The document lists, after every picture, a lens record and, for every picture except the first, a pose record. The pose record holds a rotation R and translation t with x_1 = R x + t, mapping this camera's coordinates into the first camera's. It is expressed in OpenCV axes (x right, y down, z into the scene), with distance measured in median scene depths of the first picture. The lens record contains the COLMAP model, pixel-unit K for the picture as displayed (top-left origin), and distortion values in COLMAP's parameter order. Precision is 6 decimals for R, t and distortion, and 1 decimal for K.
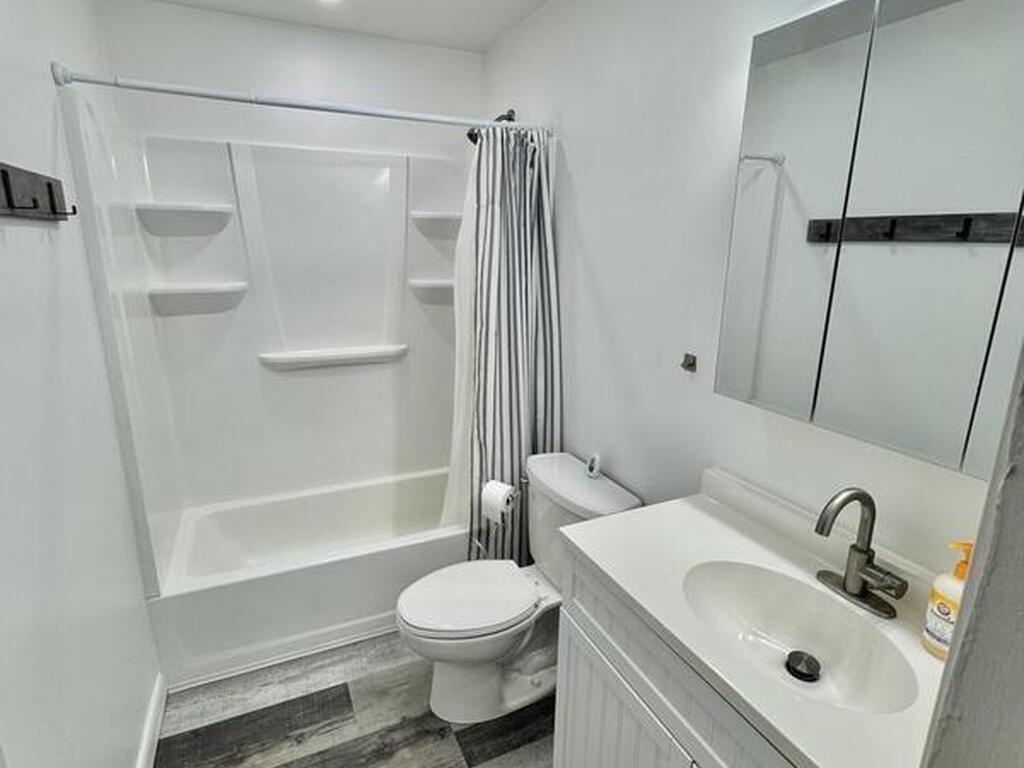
lens RADIAL K [[419.8, 0, 512.1], [0, 419.8, 379.8], [0, 0, 1]] dist [-0.000902, -0.000245]
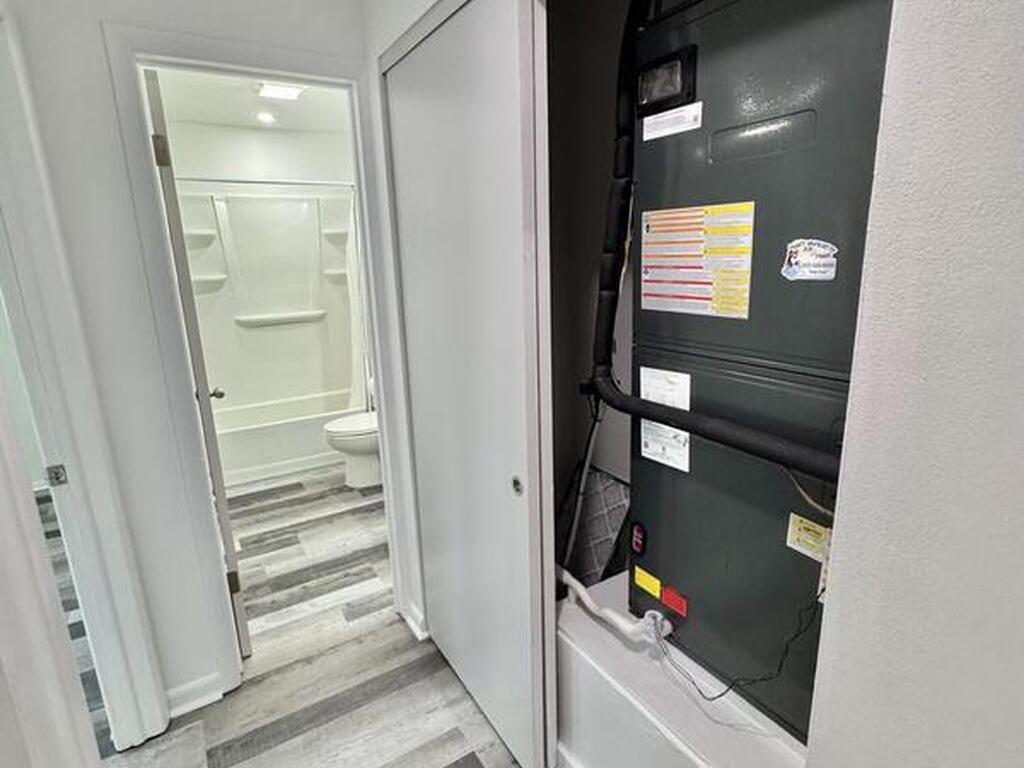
lens RADIAL K [[544.3, 0, 514.9], [0, 544.3, 385.8], [0, 0, 1]] dist [-0.007901, 0.000249]
pose [[0.995688, -0.071070, 0.059625, 0.381543], [0.072989, 0.996862, -0.030633, 0.376380], [-0.057260, 0.034853, 0.997751, -1.279099]]
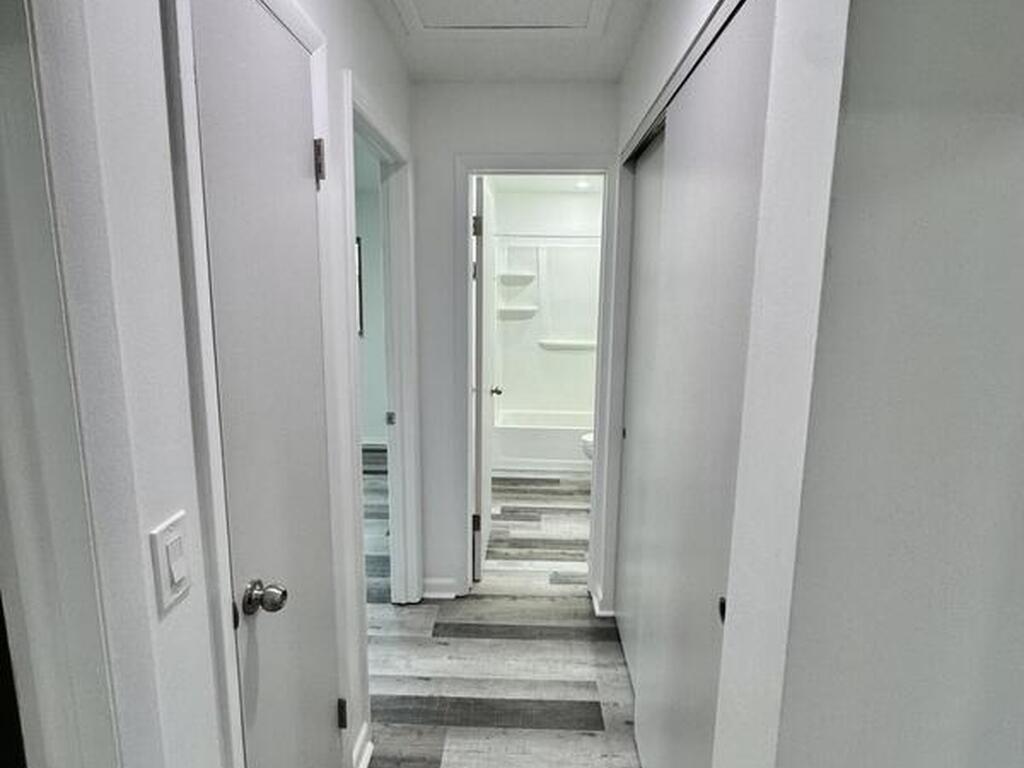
lens RADIAL K [[544.3, 0, 514.9], [0, 544.3, 385.8], [0, 0, 1]] dist [-0.007901, 0.000249]
pose [[0.872731, 0.068273, -0.483404, 0.668748], [-0.123349, 0.988884, -0.083029, 0.428379], [0.472362, 0.132089, 0.871451, -1.486666]]
